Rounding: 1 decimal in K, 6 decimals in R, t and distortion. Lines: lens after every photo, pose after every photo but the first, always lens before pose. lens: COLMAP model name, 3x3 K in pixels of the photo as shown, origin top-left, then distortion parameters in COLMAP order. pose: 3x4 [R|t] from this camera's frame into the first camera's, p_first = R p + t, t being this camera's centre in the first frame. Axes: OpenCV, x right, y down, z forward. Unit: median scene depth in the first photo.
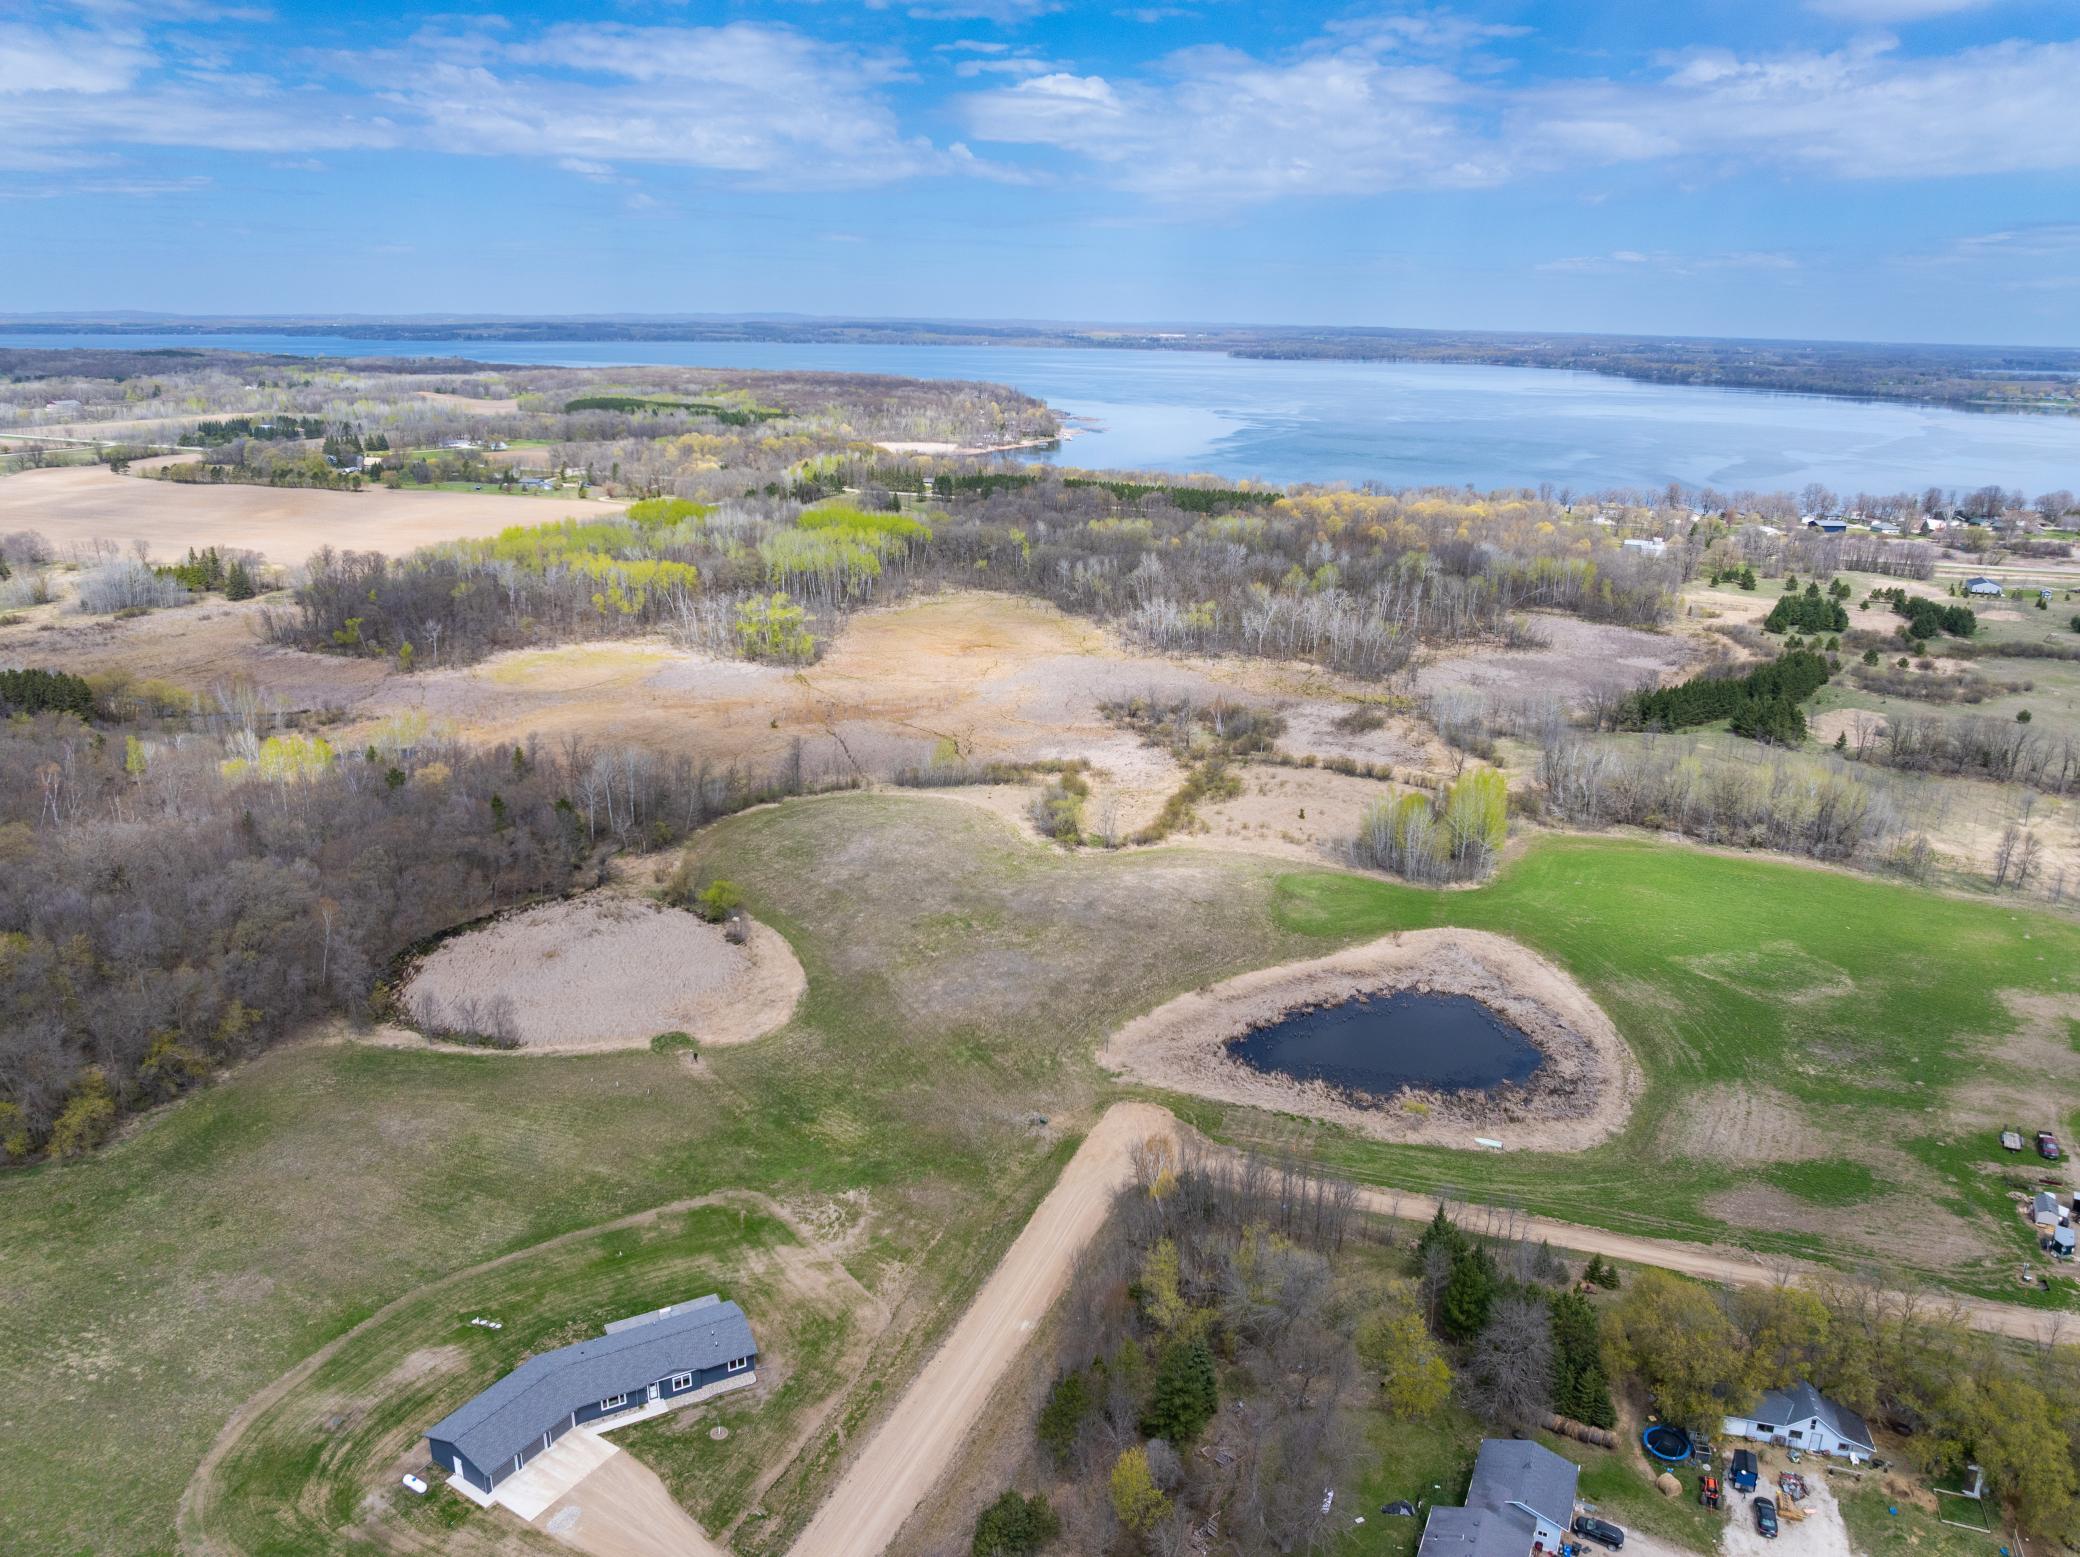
lens RADIAL K [[1452.6, 0, 1040.0], [0, 1452.6, 778.5], [0, 0, 1]] dist [-0.031591, -0.010619]
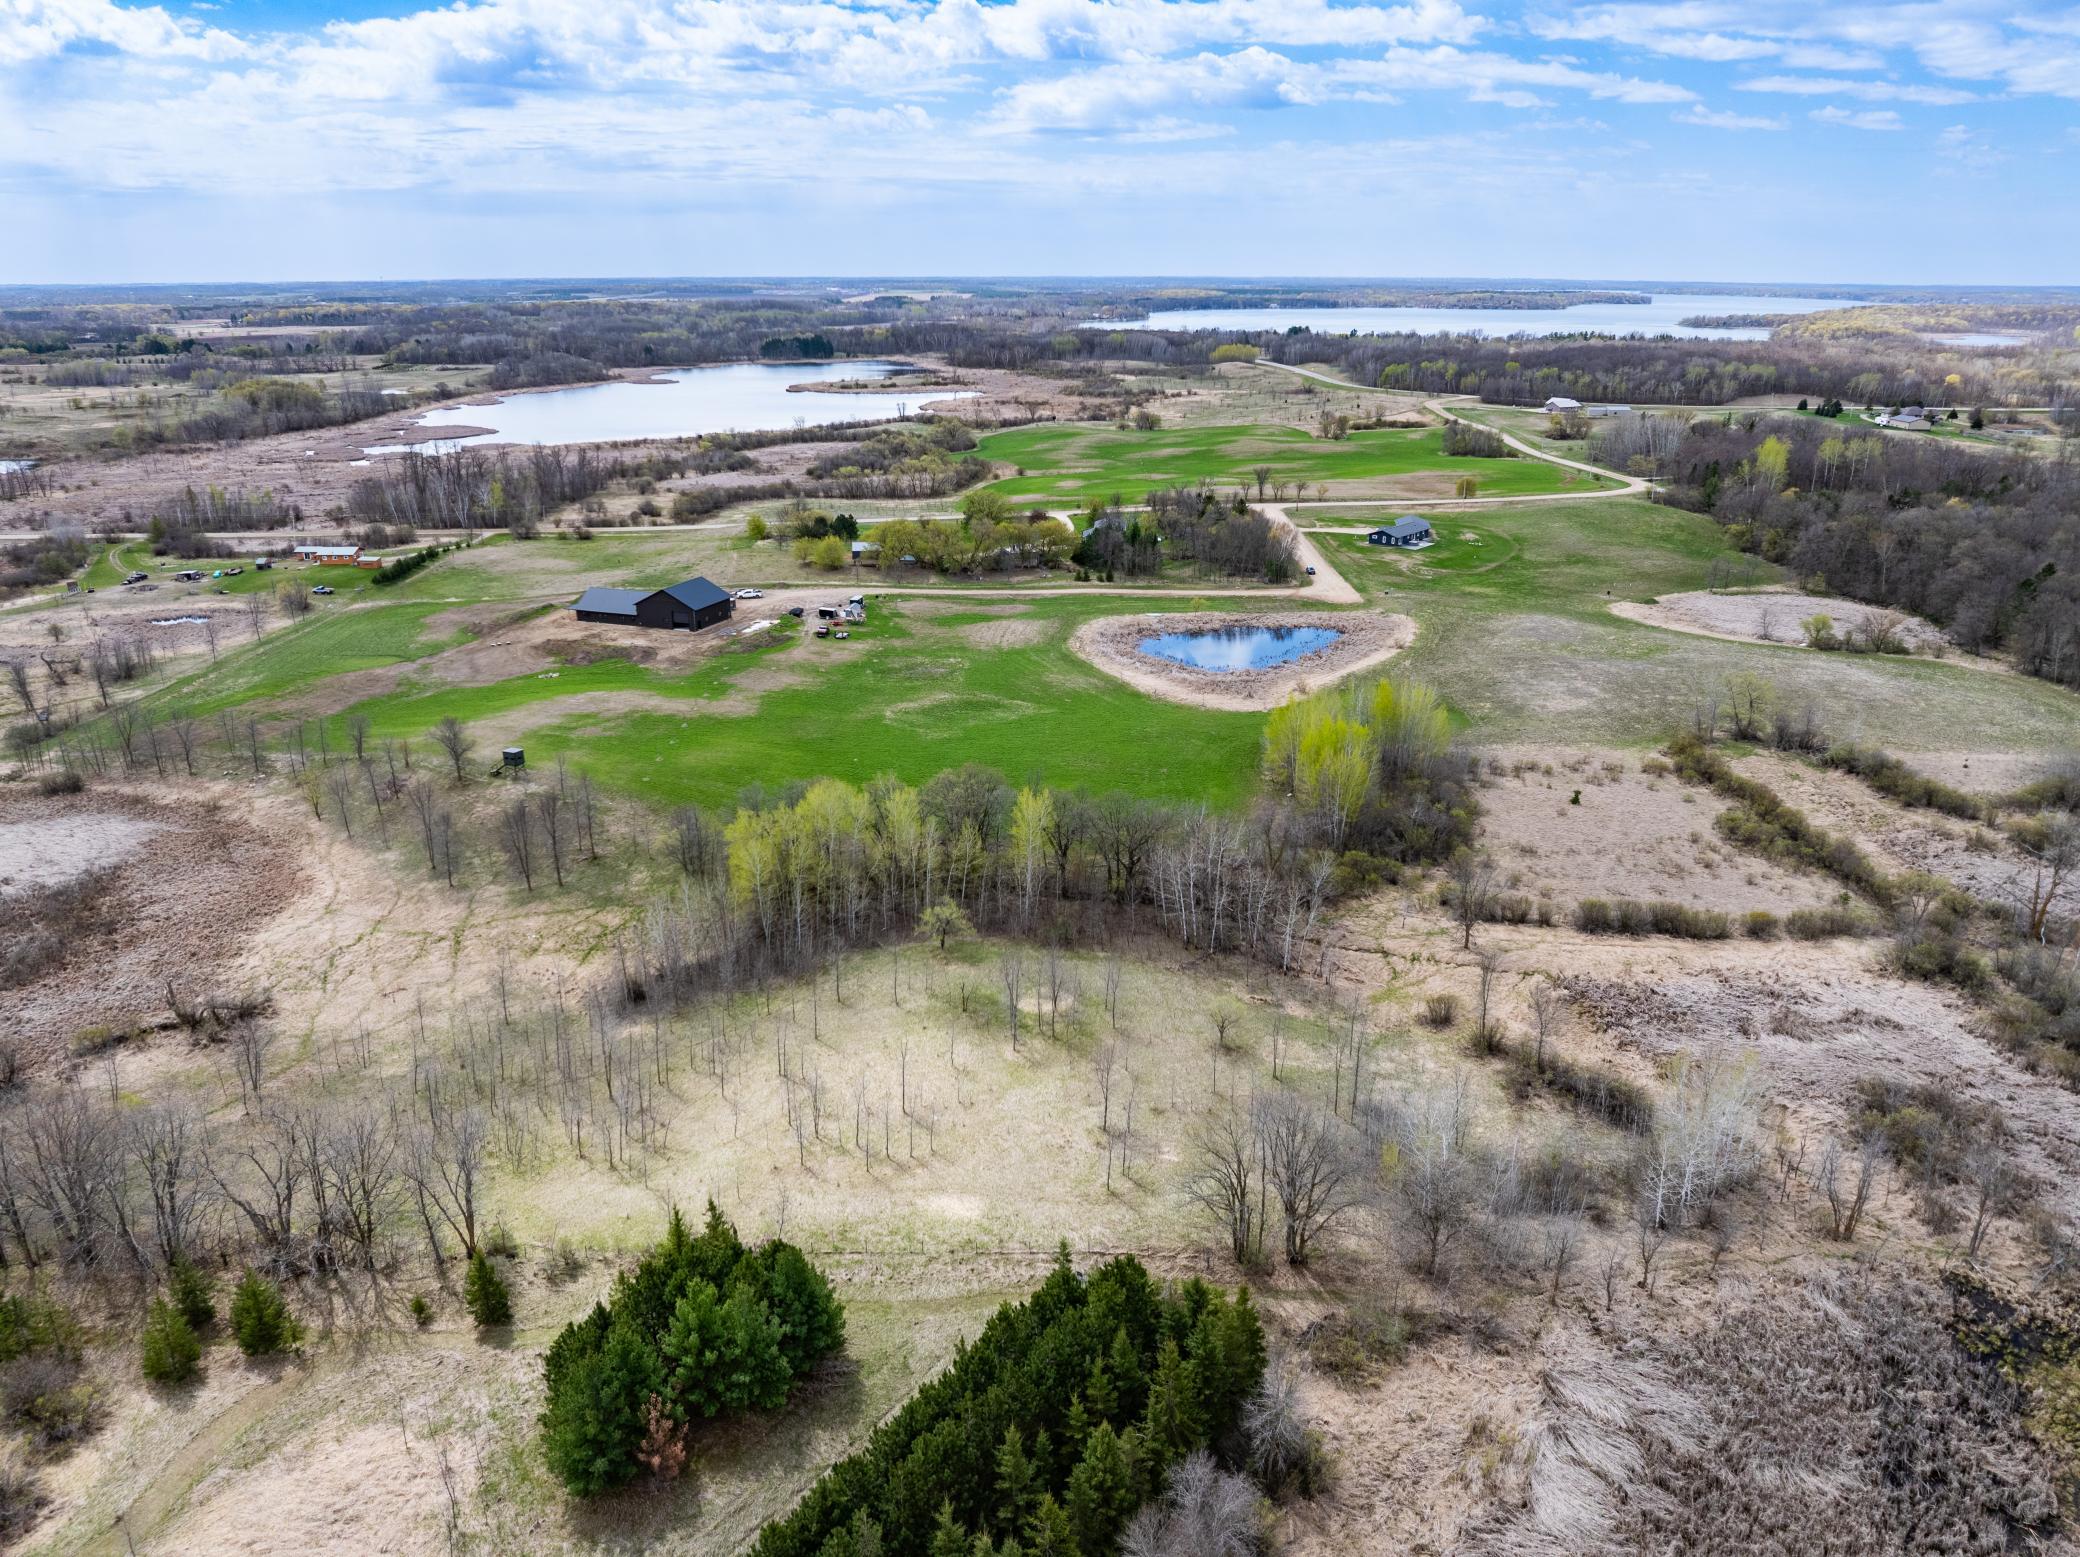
lens RADIAL K [[1457.6, 0, 1052.2], [0, 1457.6, 777.3], [0, 0, 1]] dist [-0.030639, -0.002657]
pose [[-0.922996, 0.113967, -0.367546, 0.554490], [-0.131122, 0.804832, 0.578837, -0.288587], [0.361781, 0.582458, -0.727913, 1.198734]]
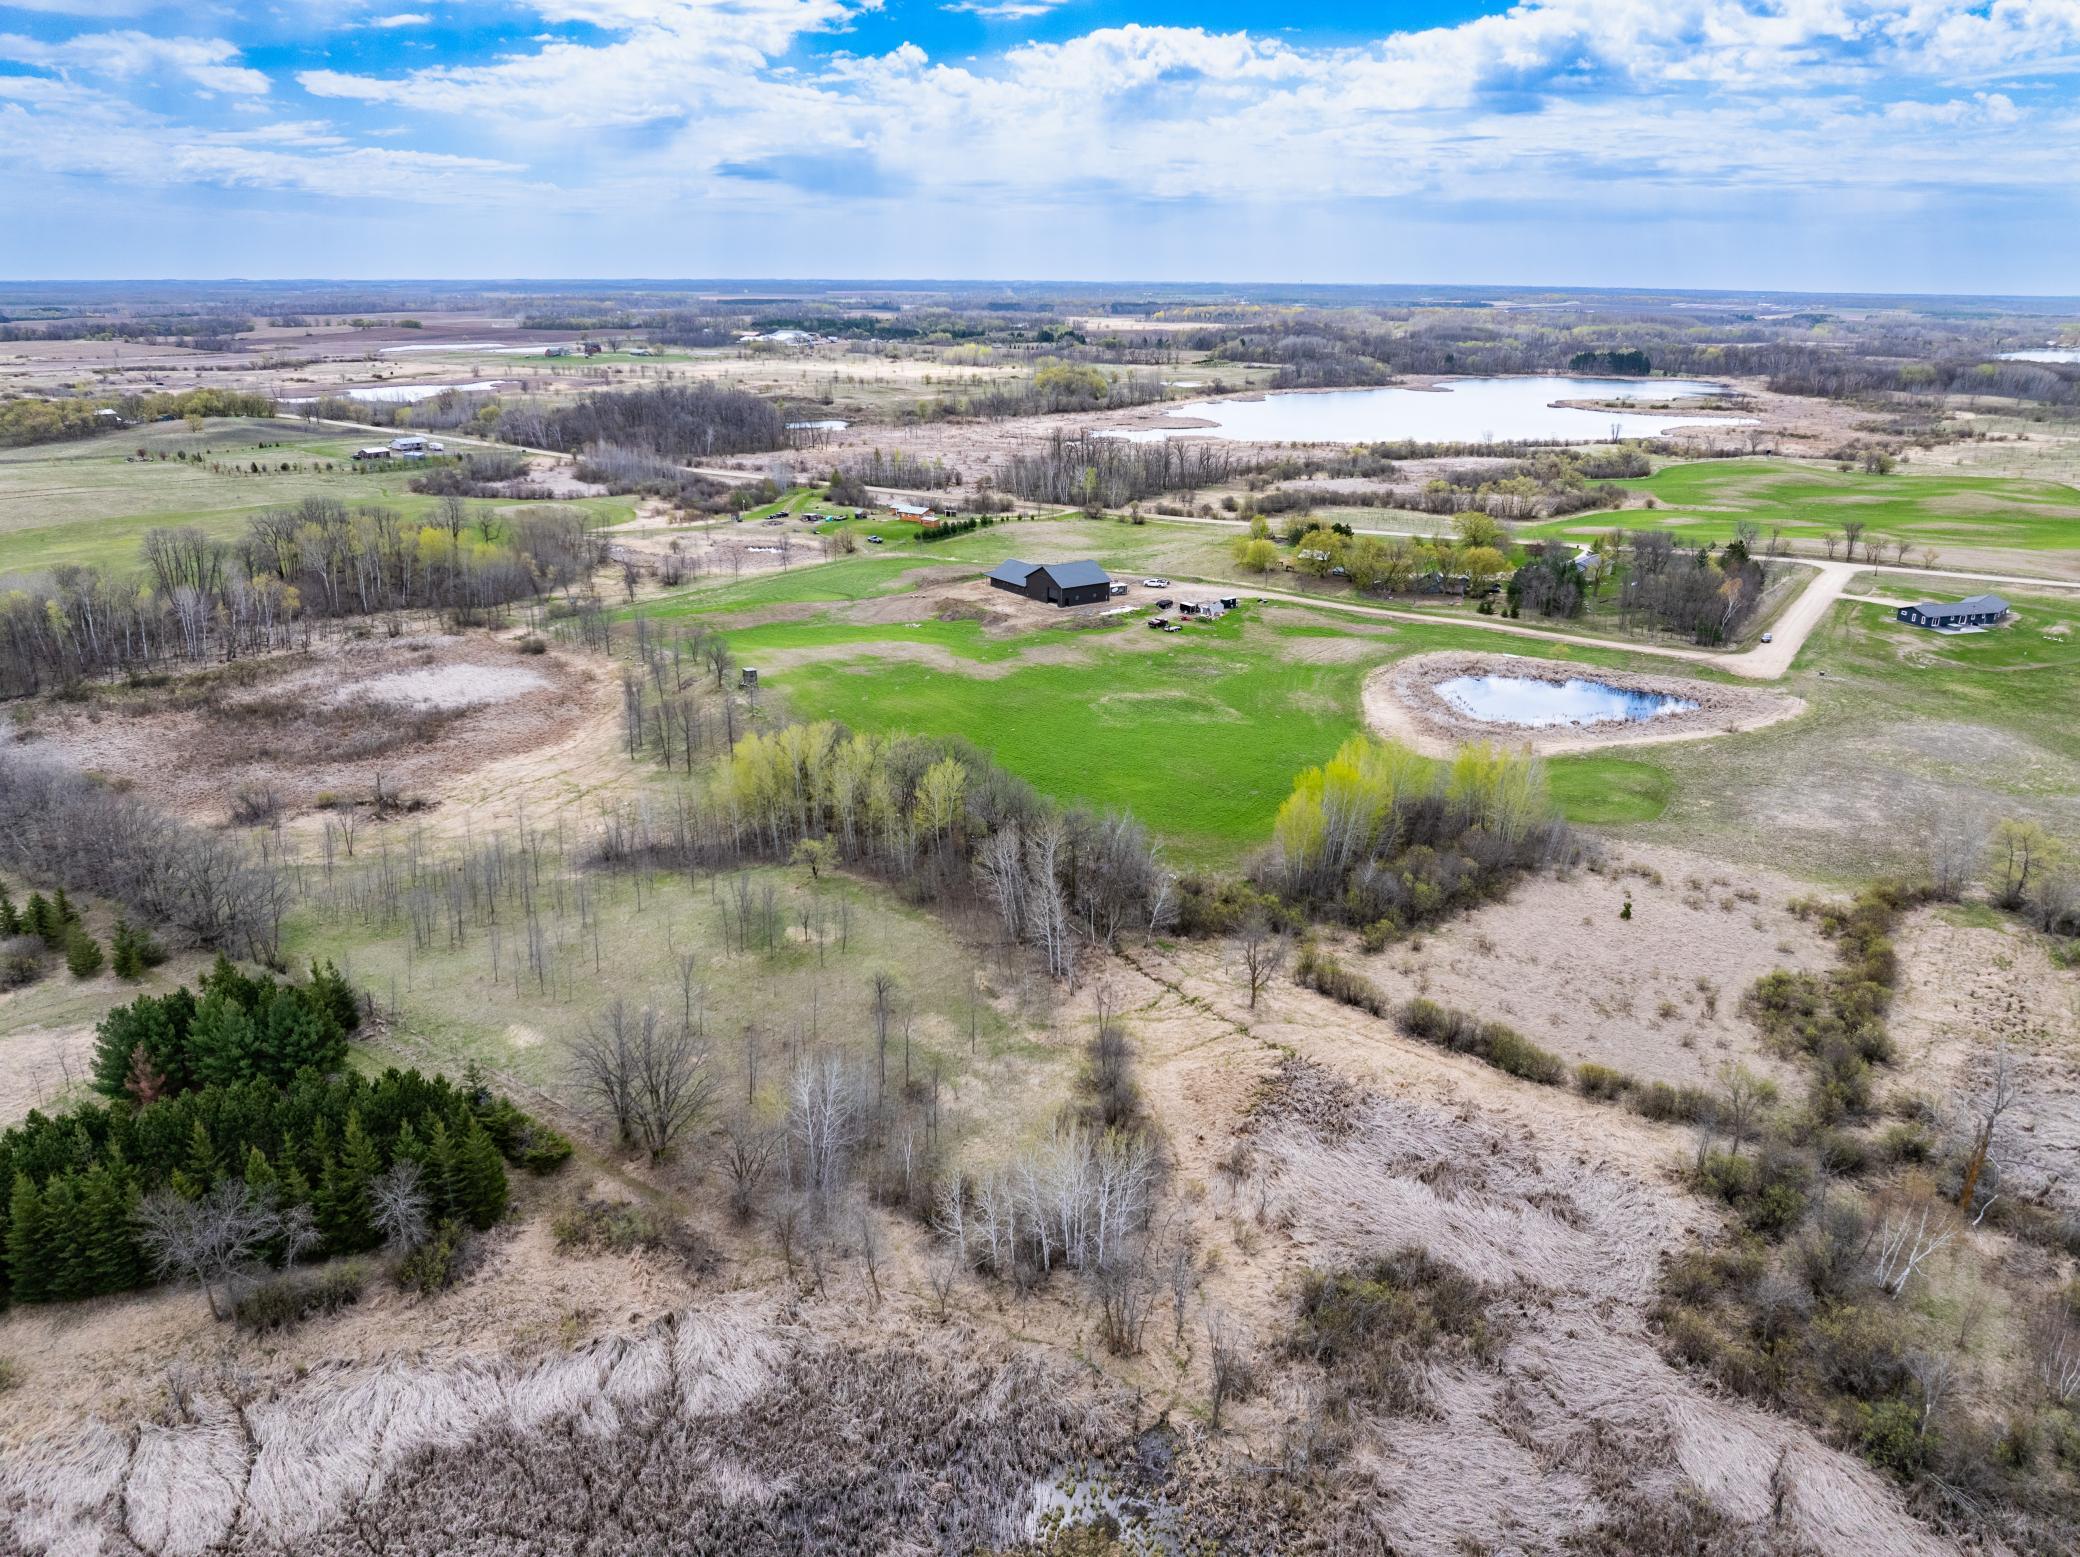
lens RADIAL K [[1457.6, 0, 1052.2], [0, 1457.6, 777.3], [0, 0, 1]] dist [-0.030639, -0.002657]
pose [[-0.978588, -0.085308, 0.187320, 0.256527], [0.045165, 0.798895, 0.599772, -0.313271], [-0.200814, 0.595390, -0.777936, 1.250729]]
